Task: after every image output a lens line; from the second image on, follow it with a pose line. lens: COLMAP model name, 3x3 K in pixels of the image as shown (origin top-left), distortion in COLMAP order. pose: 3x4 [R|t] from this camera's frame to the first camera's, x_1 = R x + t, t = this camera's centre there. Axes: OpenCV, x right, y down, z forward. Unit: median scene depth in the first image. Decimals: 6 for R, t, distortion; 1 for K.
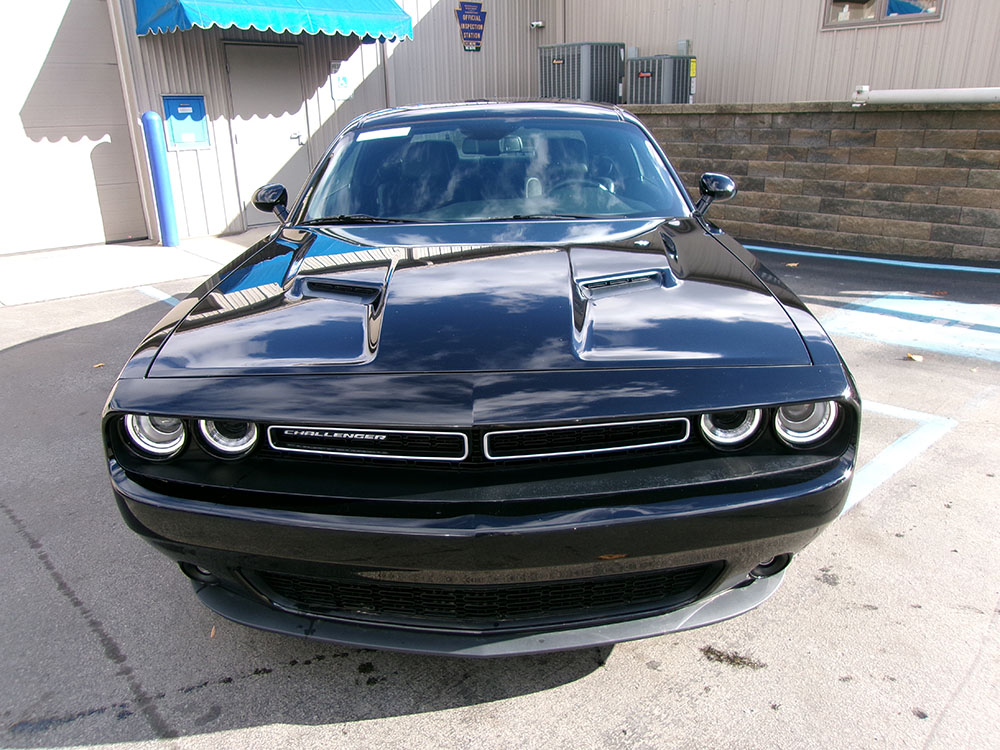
lens RADIAL K [[768.4, 0, 506.0], [0, 768.4, 379.8], [0, 0, 1]] dist [-0.036318, 0.046932]
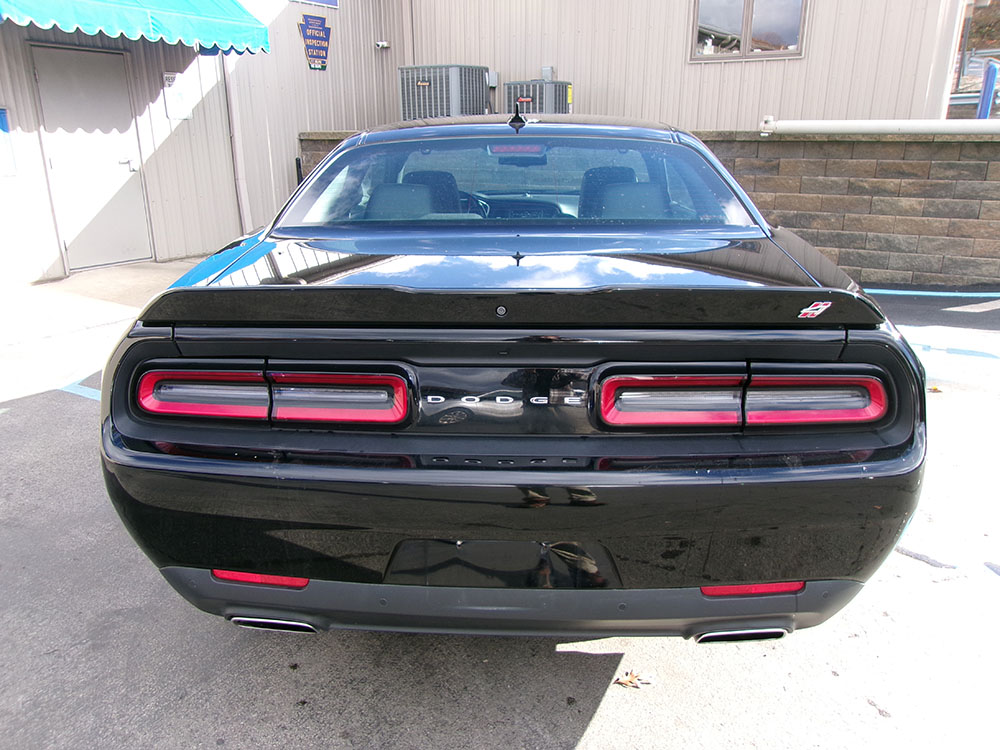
lens RADIAL K [[768.4, 0, 495.8], [0, 768.4, 375.1], [0, 0, 1]] dist [-0.036318, 0.046932]
pose [[0.958000, -0.068632, 0.278433, -0.143814], [0.079805, 0.996389, -0.028979, -0.032086], [-0.275439, 0.049982, 0.960018, 0.110708]]
